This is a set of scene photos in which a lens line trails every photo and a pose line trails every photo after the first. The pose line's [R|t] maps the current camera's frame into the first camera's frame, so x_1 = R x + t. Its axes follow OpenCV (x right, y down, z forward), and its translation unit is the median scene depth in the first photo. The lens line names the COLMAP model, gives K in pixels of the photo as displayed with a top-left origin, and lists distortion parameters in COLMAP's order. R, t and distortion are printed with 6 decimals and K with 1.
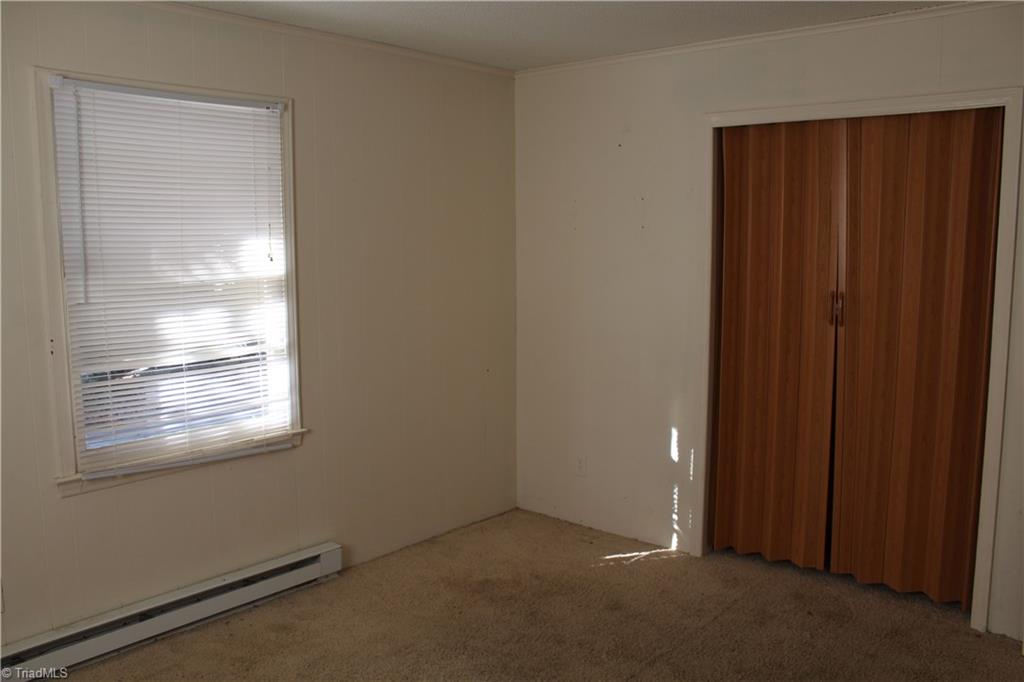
lens RADIAL K [[882.0, 0, 512.0], [0, 882.0, 341.0], [0, 0, 1]] dist [-0.052328, 0.018823]
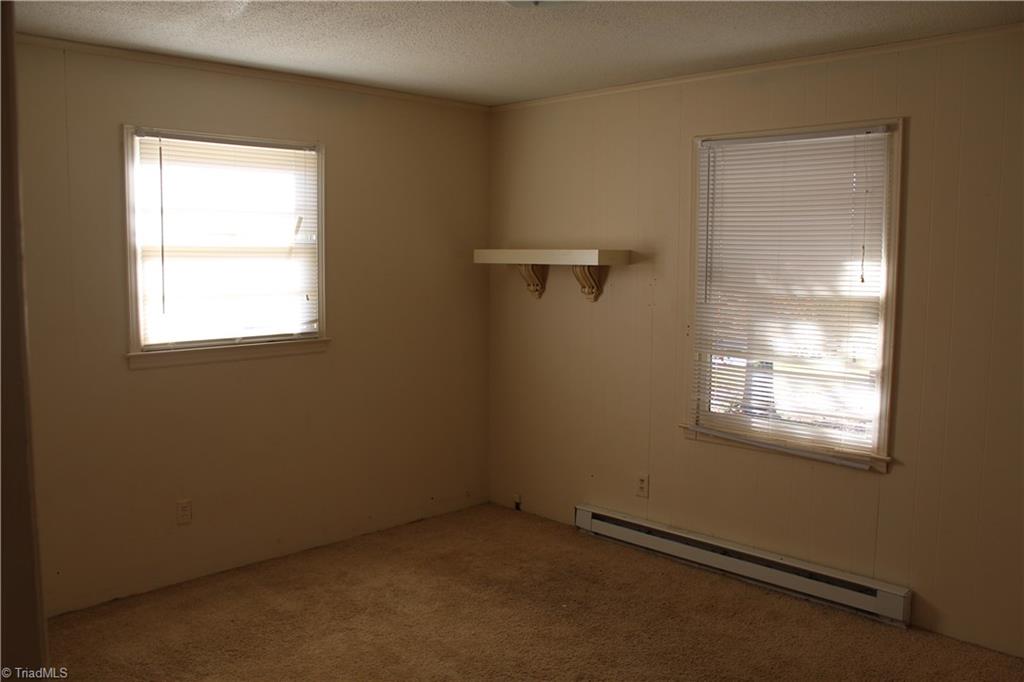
lens RADIAL K [[882.0, 0, 512.0], [0, 882.0, 341.0], [0, 0, 1]] dist [-0.052328, 0.018823]
pose [[-0.058228, 0.106717, -0.992583, 0.772265], [-0.129207, 0.985102, 0.113492, -0.086848], [0.989907, 0.134857, -0.043572, 0.653775]]
